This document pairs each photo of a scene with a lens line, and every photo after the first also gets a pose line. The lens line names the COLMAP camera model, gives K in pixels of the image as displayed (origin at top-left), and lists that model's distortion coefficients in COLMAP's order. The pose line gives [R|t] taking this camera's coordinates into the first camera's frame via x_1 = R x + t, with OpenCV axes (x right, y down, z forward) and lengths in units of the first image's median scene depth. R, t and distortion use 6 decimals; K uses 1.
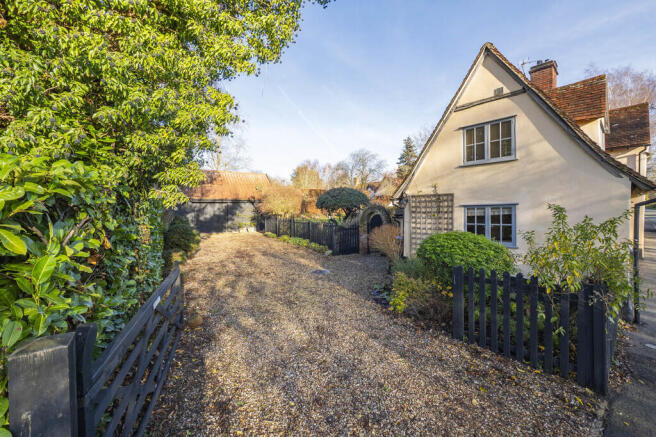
lens RADIAL K [[270.0, 0, 328.2], [0, 270.0, 216.6], [0, 0, 1]] dist [-0.002718, -0.000461]
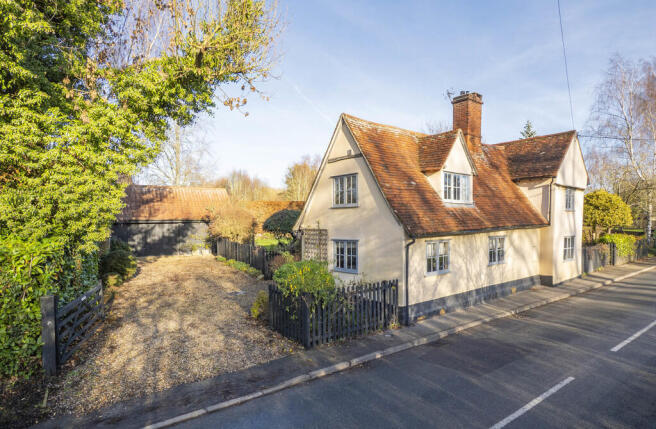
lens RADIAL K [[372.8, 0, 329.0], [0, 372.8, 235.8], [0, 0, 1]] dist [-0.000927, -0.000917]
pose [[0.999296, 0.003547, -0.037336, 0.533935], [-0.002971, 0.999876, 0.015494, -0.083096], [0.037386, -0.015373, 0.999183, -0.702032]]
